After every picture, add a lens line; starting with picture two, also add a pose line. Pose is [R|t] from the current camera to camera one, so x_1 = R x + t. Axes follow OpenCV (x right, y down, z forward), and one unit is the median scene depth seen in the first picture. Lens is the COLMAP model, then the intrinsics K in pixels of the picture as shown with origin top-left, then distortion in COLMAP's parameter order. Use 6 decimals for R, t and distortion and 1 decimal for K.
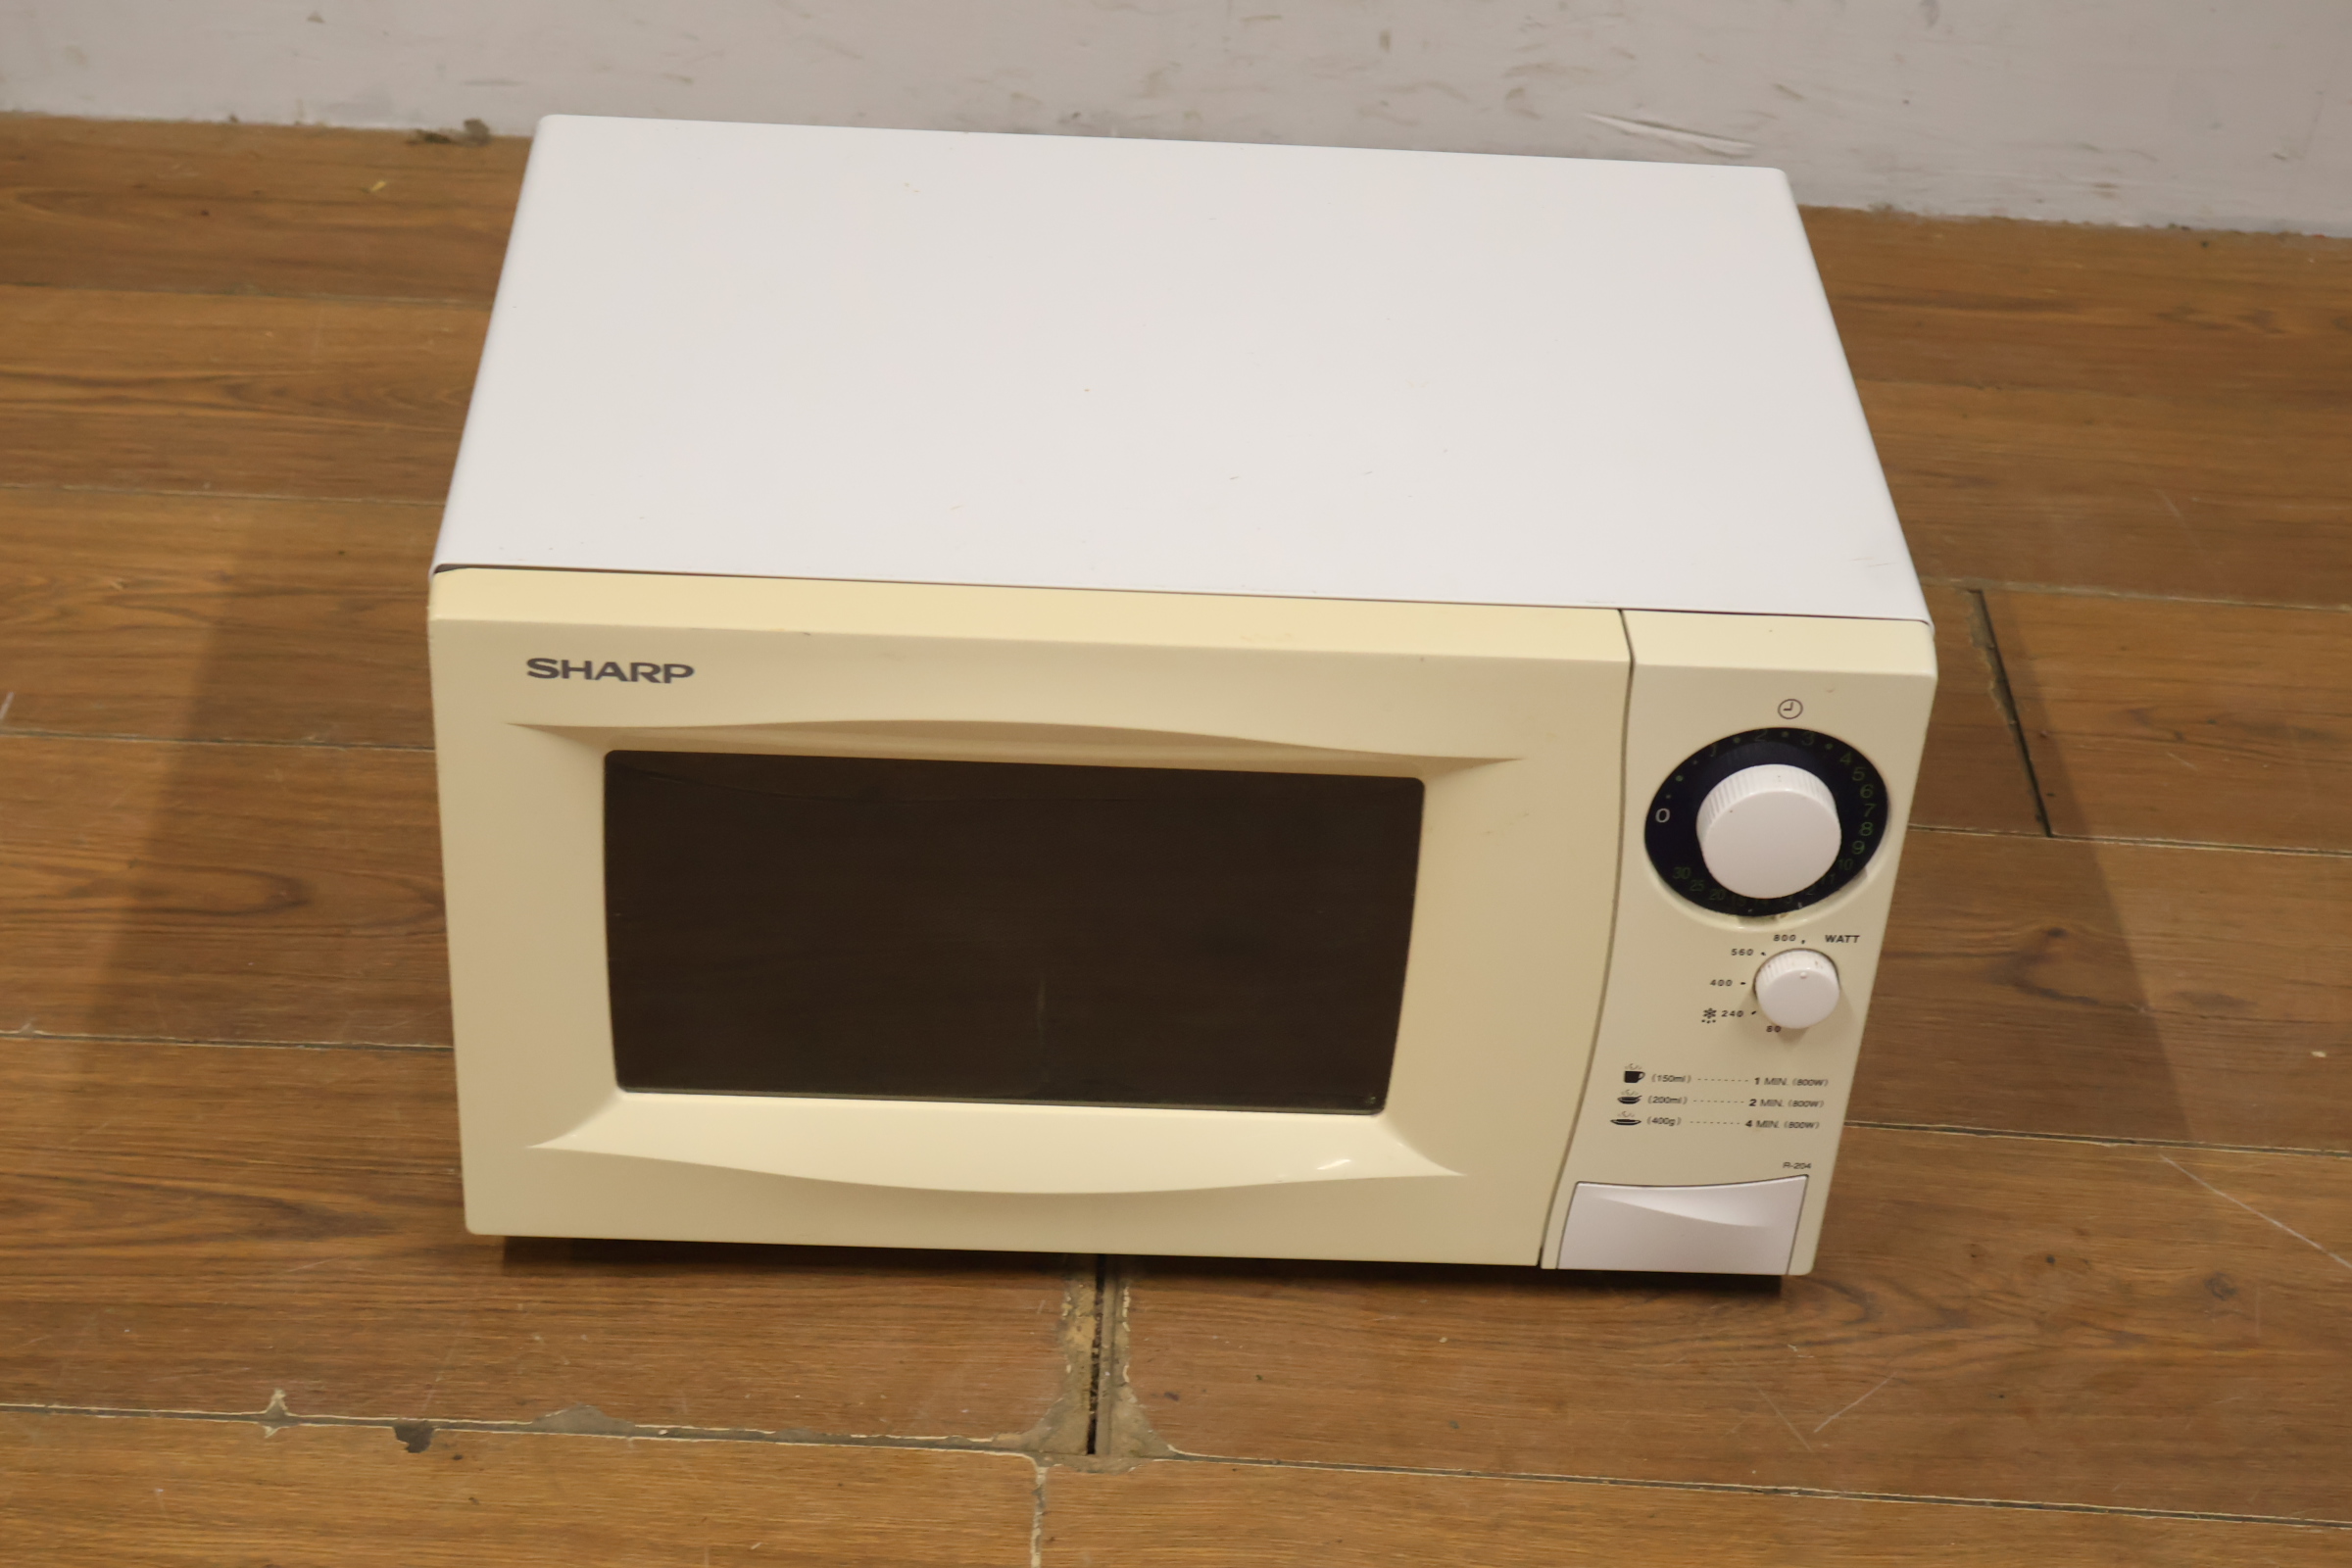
lens RADIAL K [[3988.4, 0, 1178.3], [0, 3988.4, 782.4], [0, 0, 1]] dist [0.008583, 0.000000]
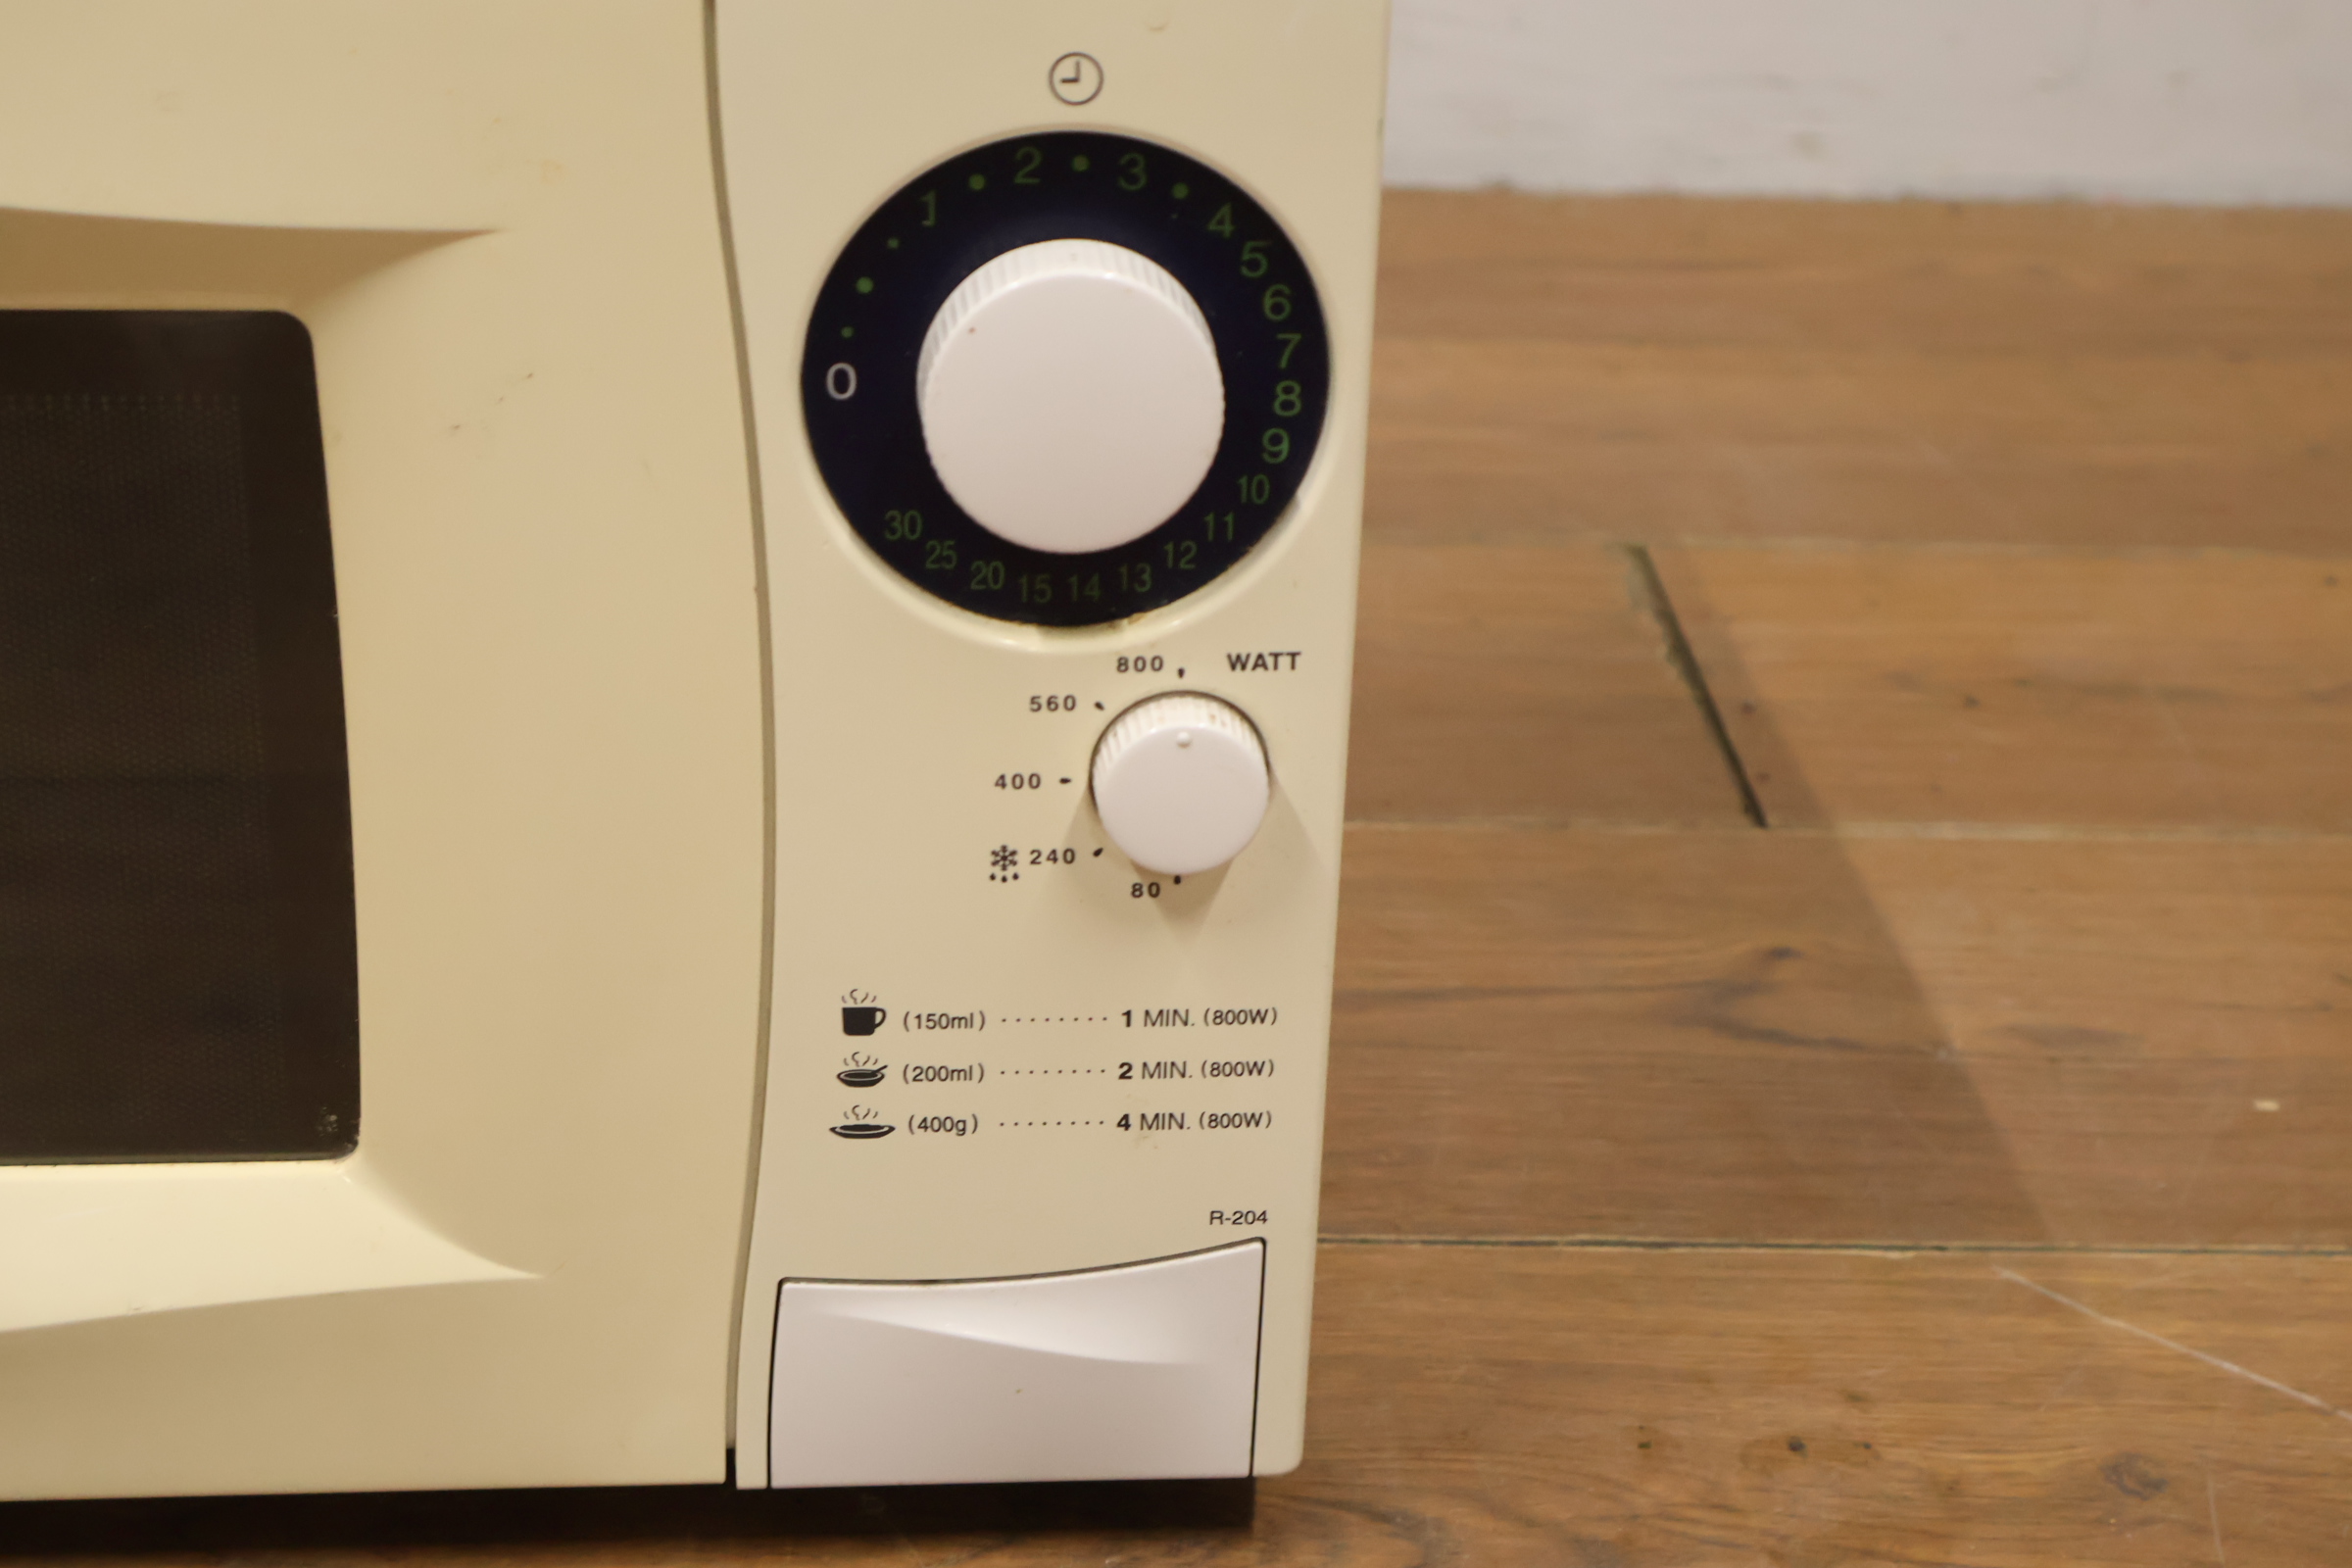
lens RADIAL K [[3988.4, 0, 1179.3], [0, 3988.4, 789.7], [0, 0, 1]] dist [0.008583, 0.000000]
pose [[0.997495, -0.050179, 0.049851, 0.122041], [0.058360, 0.982080, -0.179200, 0.125941], [-0.039965, 0.181660, 0.982549, 0.502188]]
